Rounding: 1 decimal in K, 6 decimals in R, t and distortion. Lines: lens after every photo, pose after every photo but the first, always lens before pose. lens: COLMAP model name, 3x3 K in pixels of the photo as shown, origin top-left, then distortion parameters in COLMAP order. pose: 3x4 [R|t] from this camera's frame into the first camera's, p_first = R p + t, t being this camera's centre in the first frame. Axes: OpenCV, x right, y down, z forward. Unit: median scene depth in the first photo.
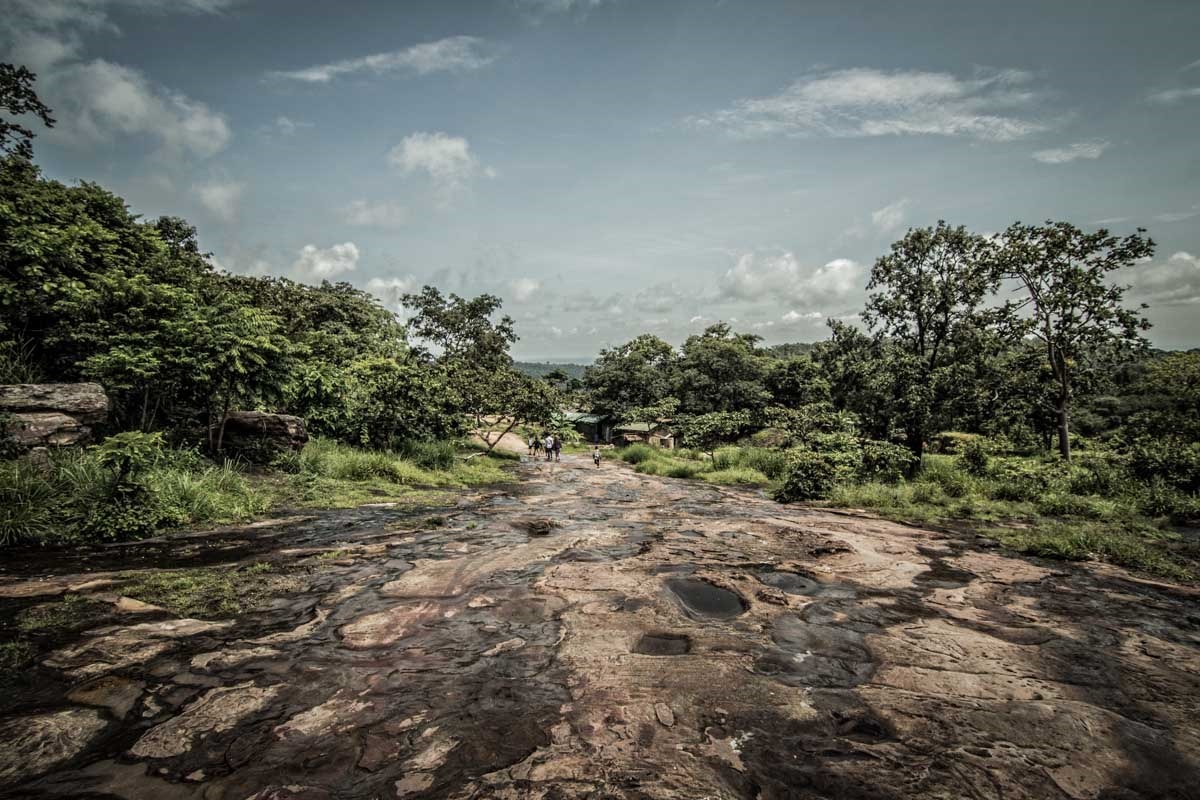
lens RADIAL K [[603.0, 0, 600.1], [0, 603.0, 390.4], [0, 0, 1]] dist [0.000538, -0.017324]
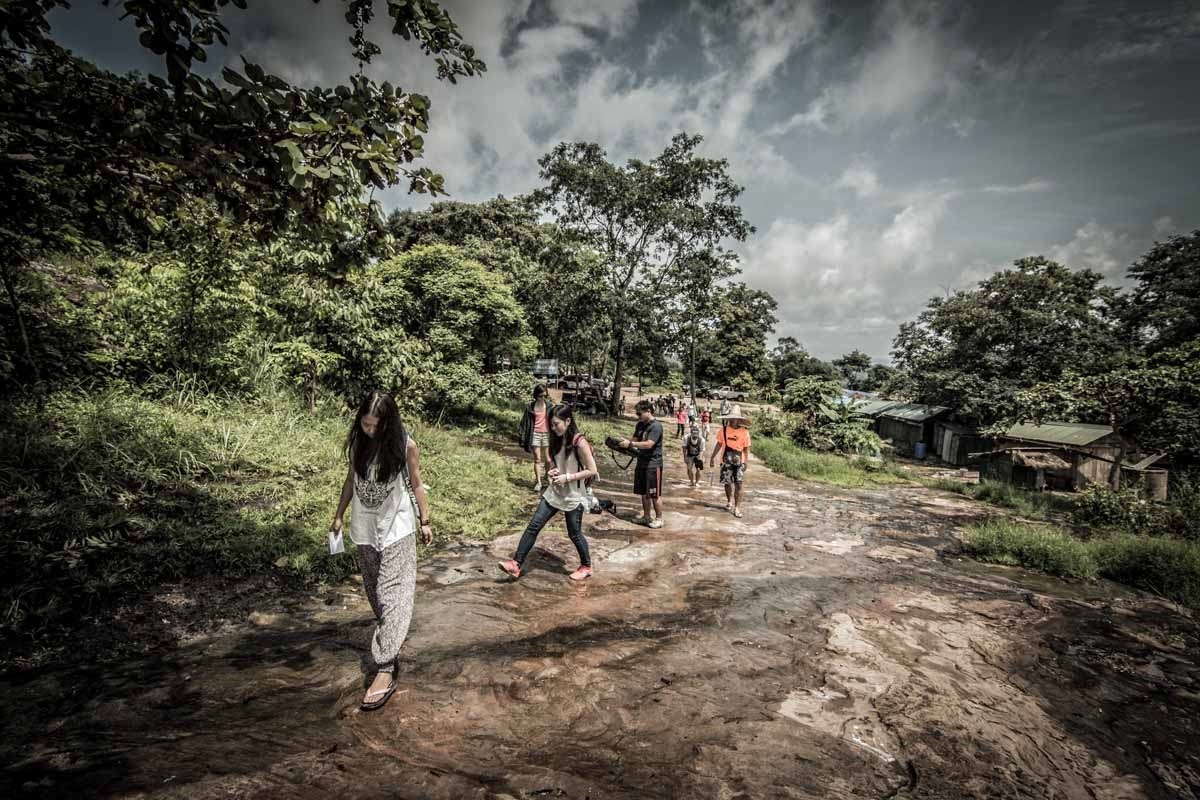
lens RADIAL K [[603.0, 0, 600.1], [0, 603.0, 390.4], [0, 0, 1]] dist [0.000538, -0.017324]
pose [[0.887282, 0.044382, -0.459088, -0.015410], [-0.042453, 0.998993, 0.014527, 0.035875], [0.459270, 0.006600, 0.888272, 0.470796]]
